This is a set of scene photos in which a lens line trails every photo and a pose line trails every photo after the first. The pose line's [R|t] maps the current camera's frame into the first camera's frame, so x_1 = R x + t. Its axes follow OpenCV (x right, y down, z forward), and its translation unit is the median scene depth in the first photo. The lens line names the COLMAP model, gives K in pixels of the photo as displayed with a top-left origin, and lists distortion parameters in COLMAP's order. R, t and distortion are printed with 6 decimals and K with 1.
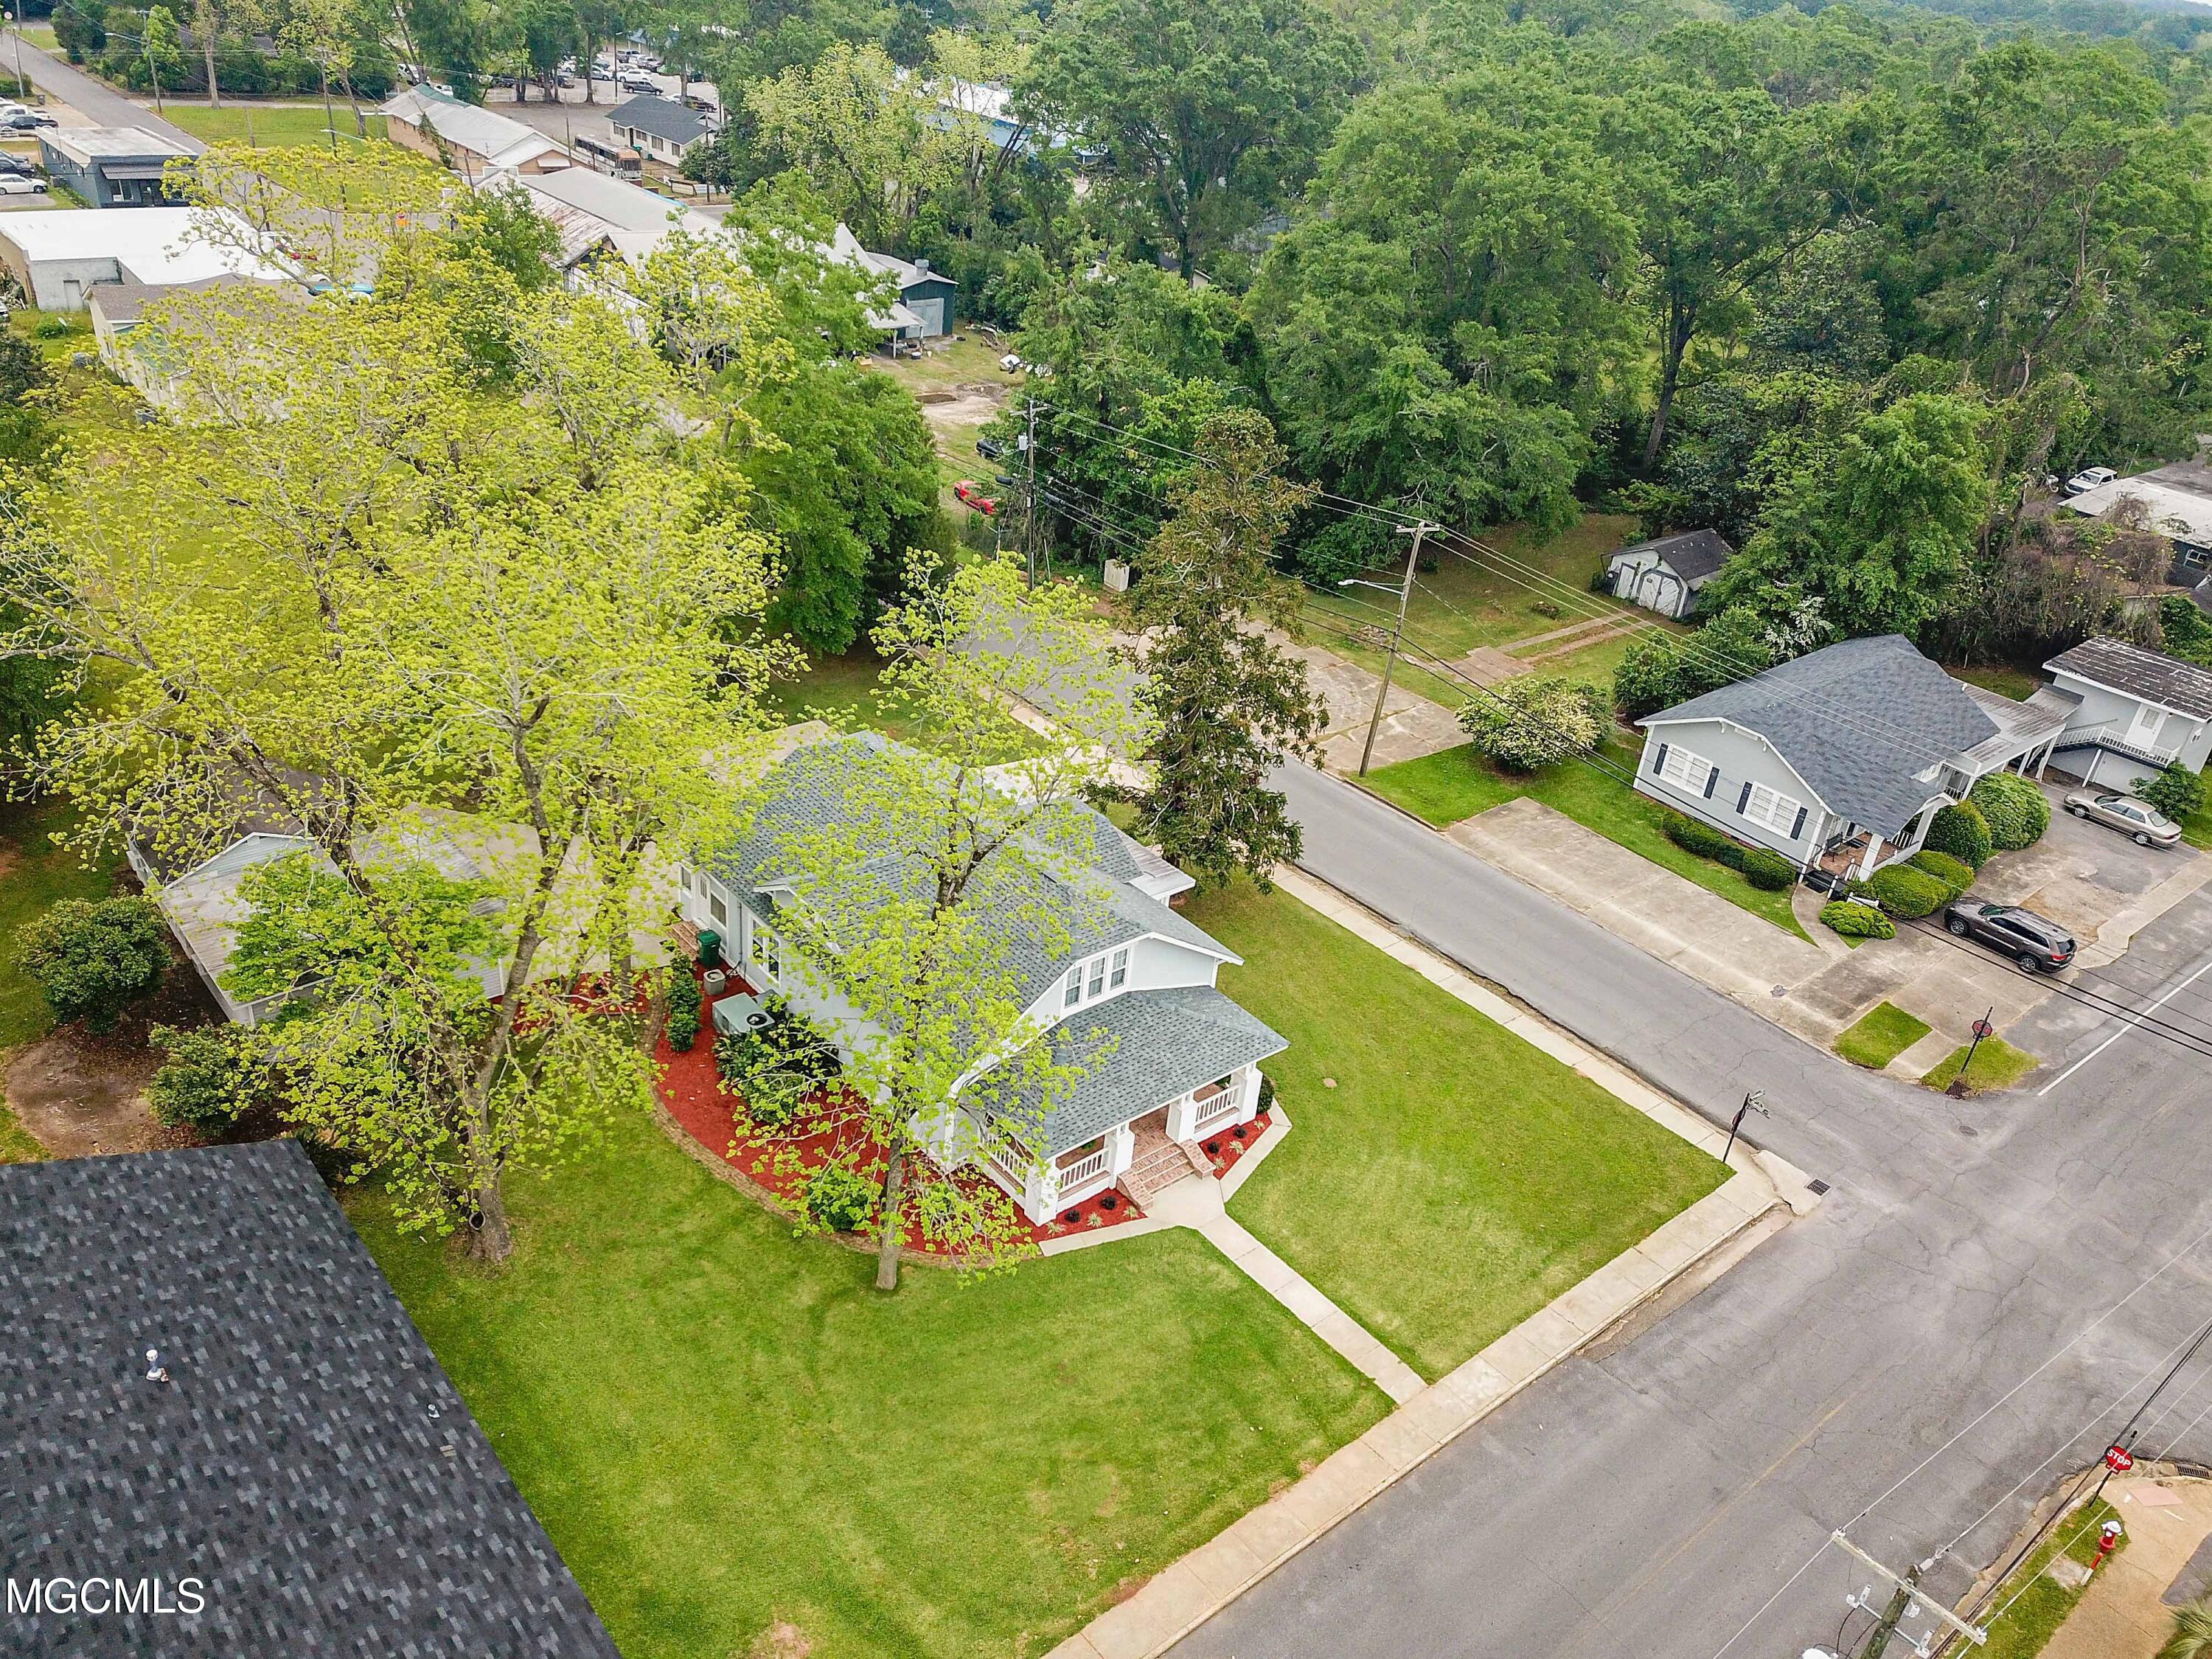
lens RADIAL K [[1695.5, 0, 1106.0], [0, 1695.5, 829.5], [0, 0, 1]] dist [0.010530, 0.000909]
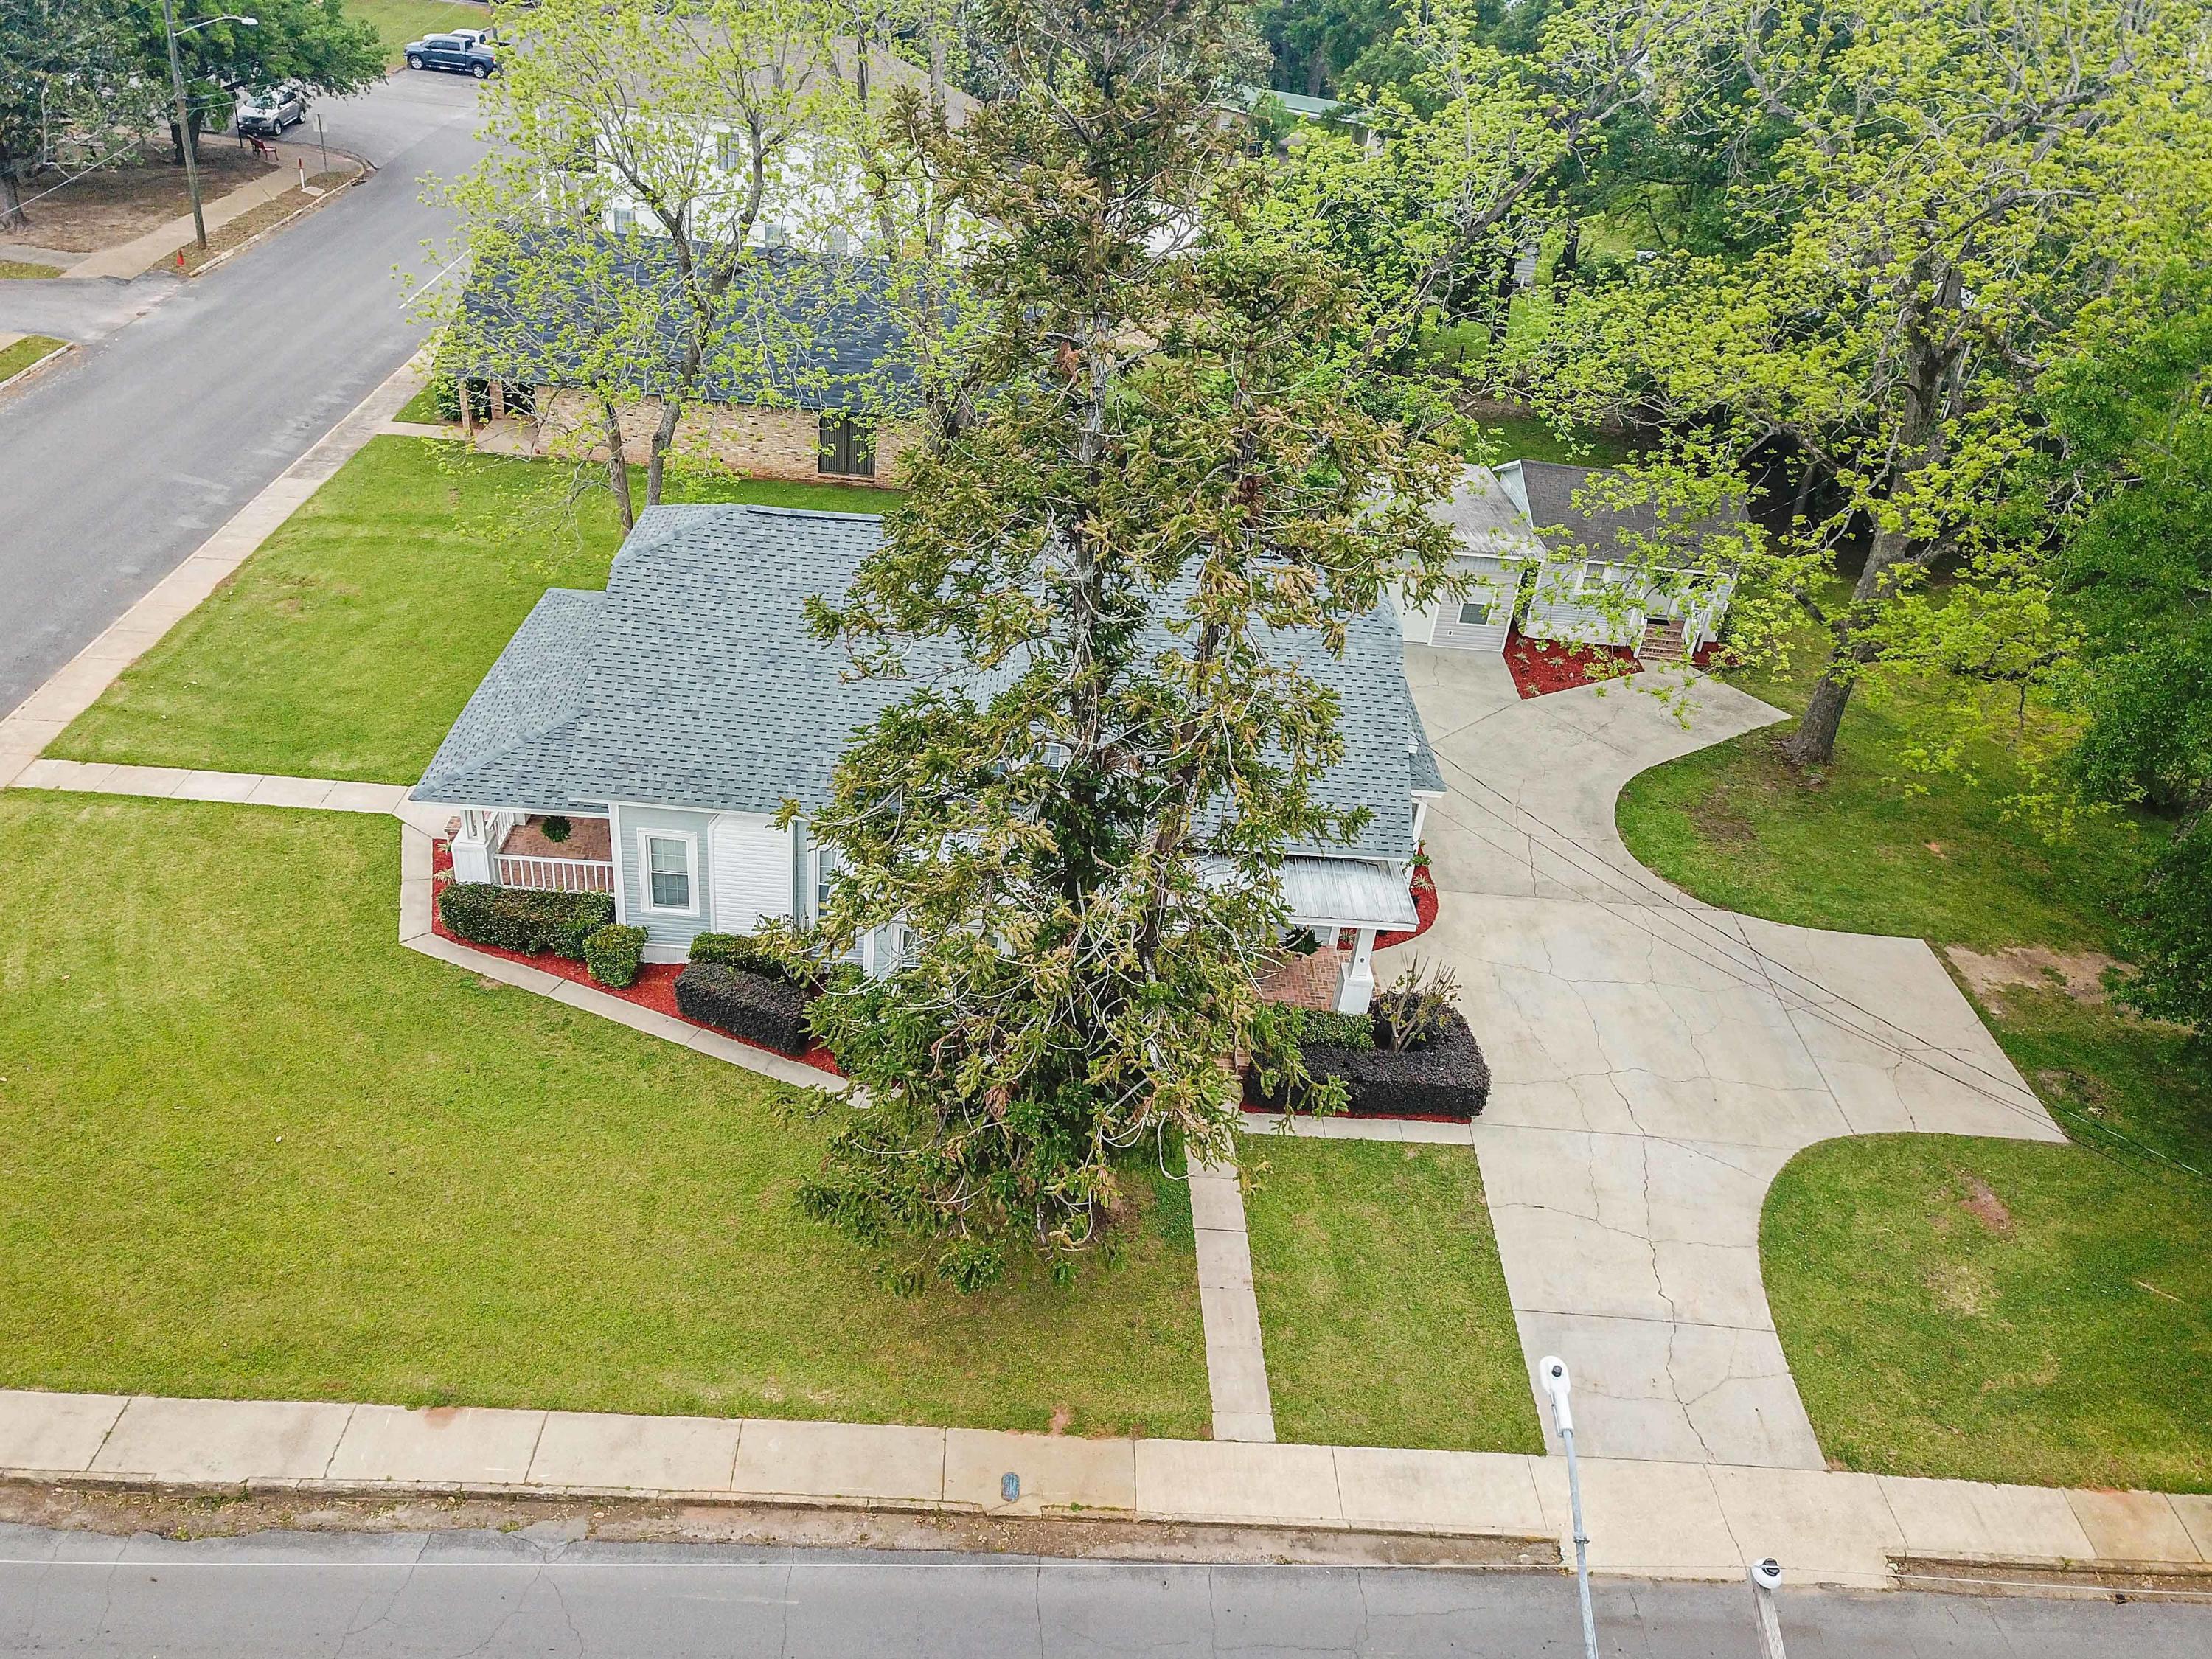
lens RADIAL K [[1695.5, 0, 1106.0], [0, 1695.5, 829.5], [0, 0, 1]] dist [0.010530, 0.000909]
pose [[-0.614624, 0.272939, -0.740096, 0.446941], [-0.514615, 0.572334, 0.638440, -0.420555], [0.597837, 0.773265, -0.211312, 1.422340]]
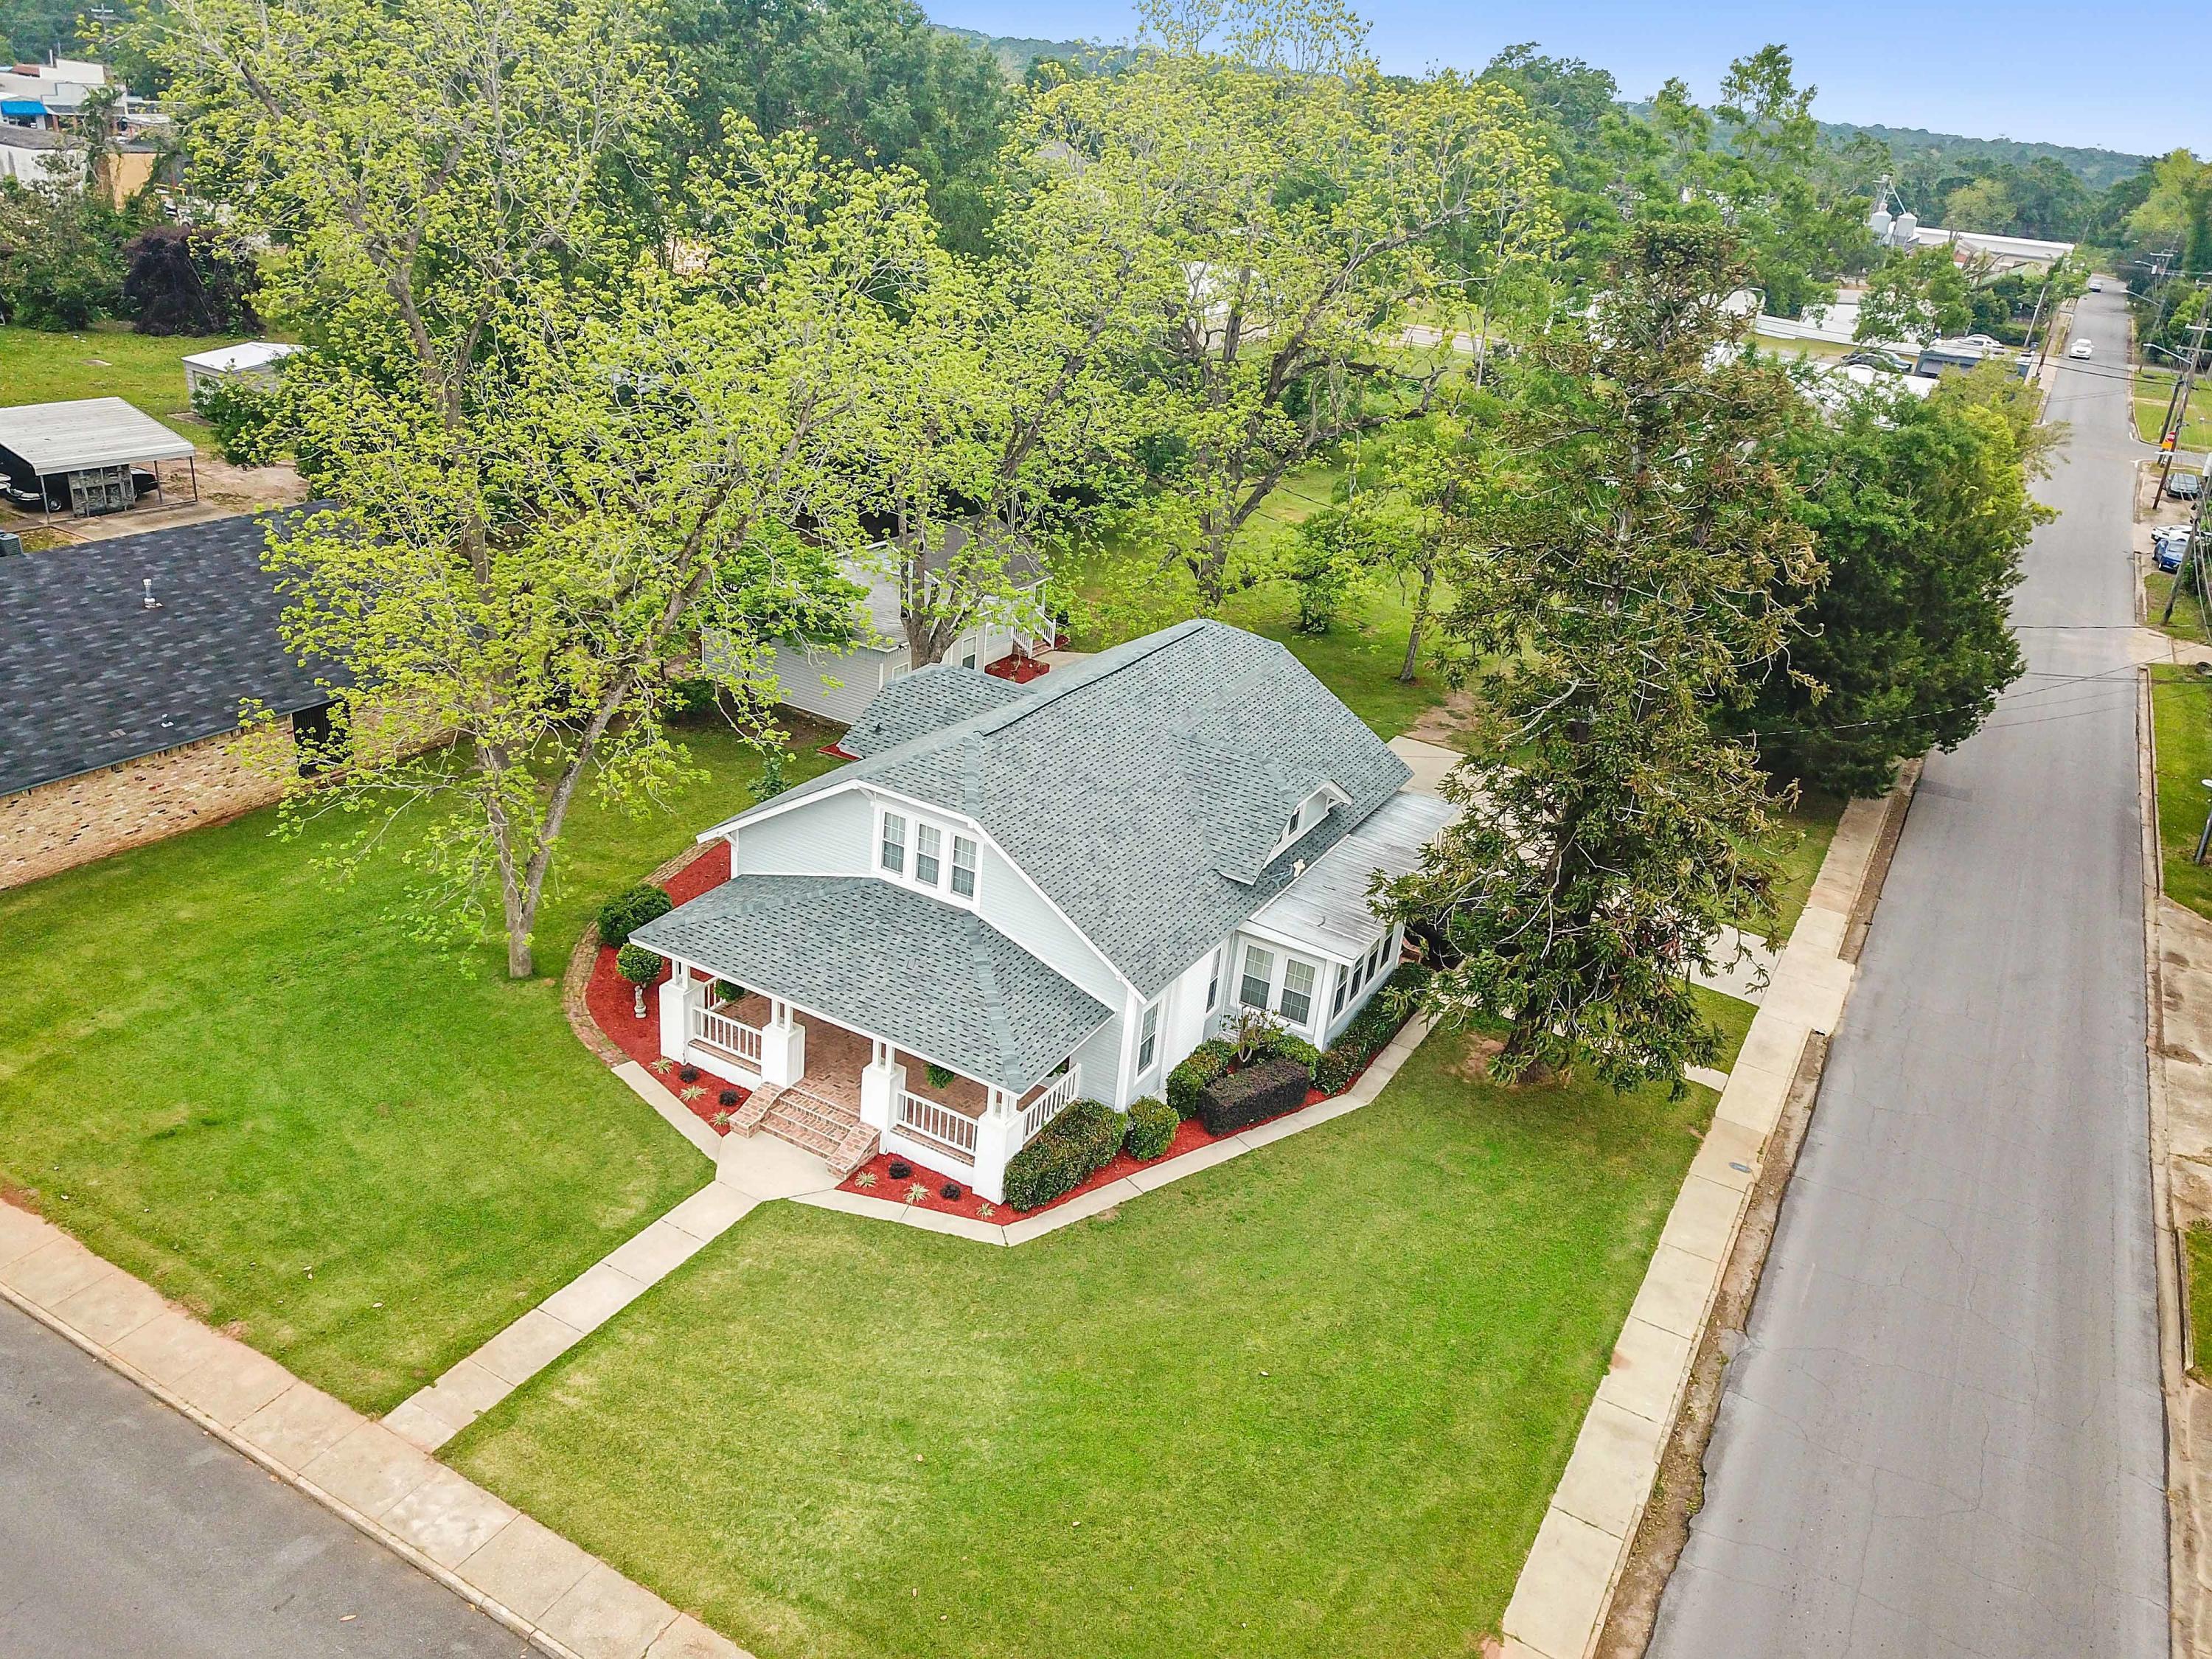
lens RADIAL K [[1695.5, 0, 1106.0], [0, 1695.5, 829.5], [0, 0, 1]] dist [0.010530, 0.000909]
pose [[0.357276, 0.332076, -0.872971, 0.681351], [-0.513056, 0.850796, 0.113665, -0.042557], [0.780466, 0.407273, 0.474343, 0.772505]]
